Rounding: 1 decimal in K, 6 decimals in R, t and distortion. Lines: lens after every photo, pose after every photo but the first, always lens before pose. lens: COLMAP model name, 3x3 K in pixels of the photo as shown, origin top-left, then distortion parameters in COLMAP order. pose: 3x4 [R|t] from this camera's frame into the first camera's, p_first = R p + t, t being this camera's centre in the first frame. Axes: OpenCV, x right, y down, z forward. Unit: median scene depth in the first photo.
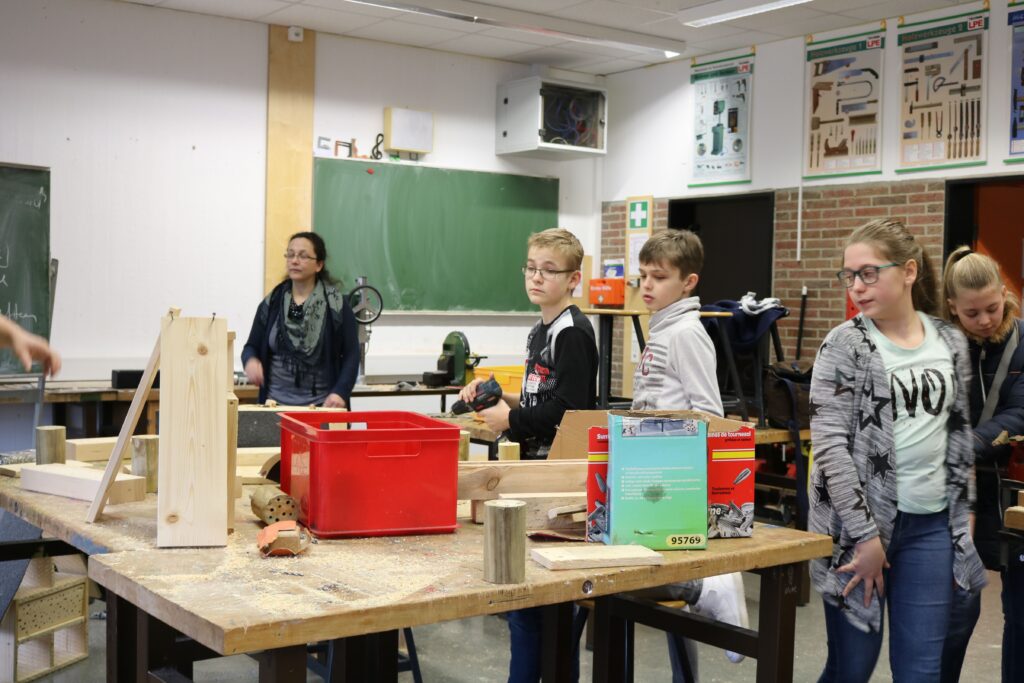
lens RADIAL K [[1217.5, 0, 499.5], [0, 1217.5, 349.7], [0, 0, 1]] dist [-0.121131, 0.158135]
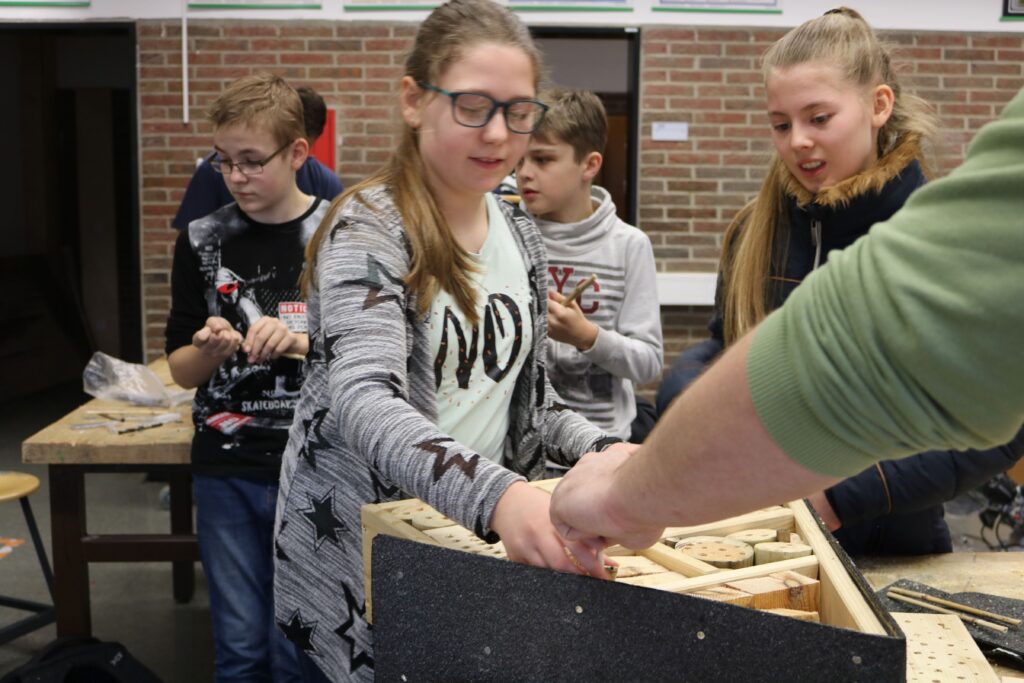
lens RADIAL K [[1217.5, 0, 499.5], [0, 1217.5, 349.7], [0, 0, 1]] dist [-0.121131, 0.158135]
pose [[0.559306, -0.123422, 0.819722, -0.256798], [0.037236, 0.991597, 0.123895, -0.021762], [-0.828125, -0.038772, 0.559201, 0.447980]]
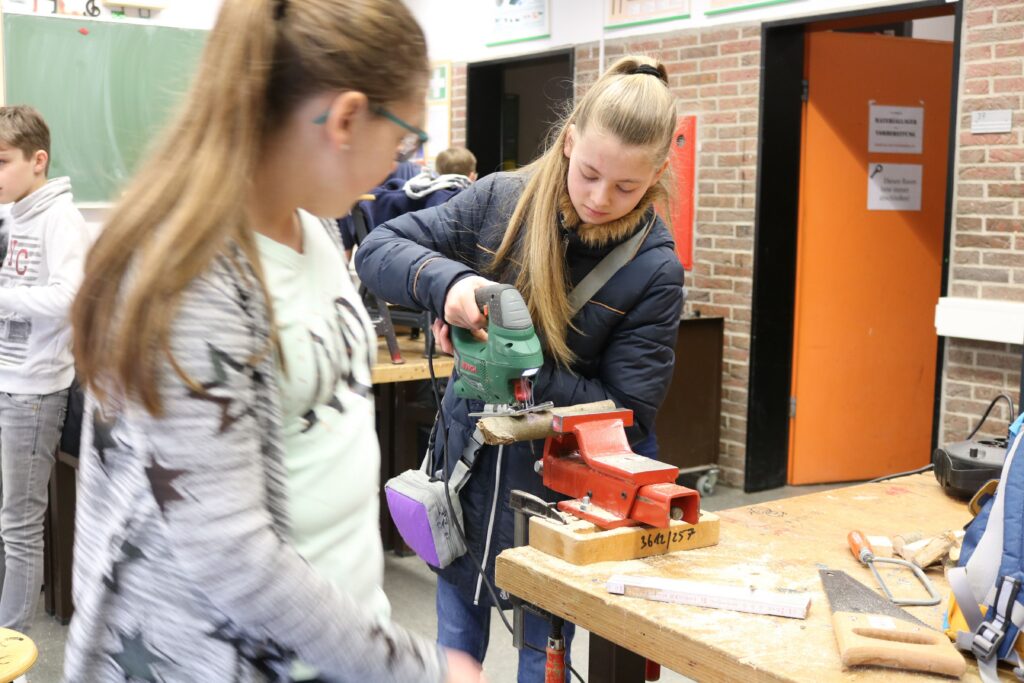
lens RADIAL K [[1217.5, 0, 499.5], [0, 1217.5, 349.7], [0, 0, 1]] dist [-0.121131, 0.158135]
pose [[0.999937, -0.009627, 0.005799, 0.178343], [0.009109, 0.996466, 0.083504, 0.001068], [-0.006583, -0.083446, 0.996491, 0.195993]]
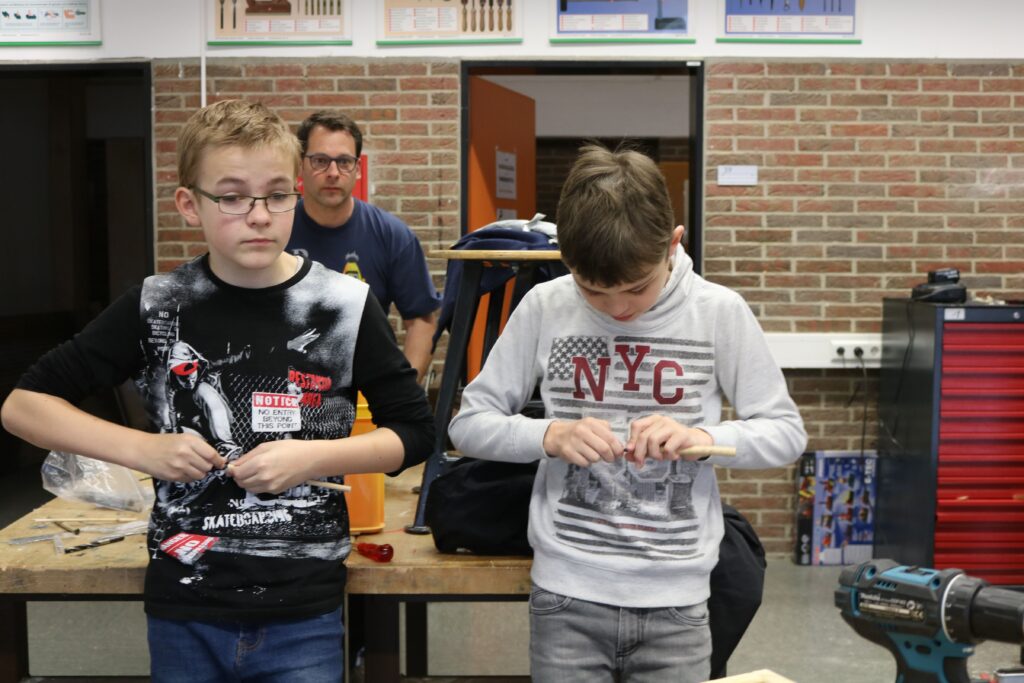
lens RADIAL K [[1217.5, 0, 499.5], [0, 1217.5, 349.7], [0, 0, 1]] dist [-0.121131, 0.158135]
pose [[0.592314, -0.090818, 0.800572, -0.194994], [0.045189, 0.995808, 0.079531, -0.021867], [-0.804439, -0.010930, 0.593935, 0.489554]]
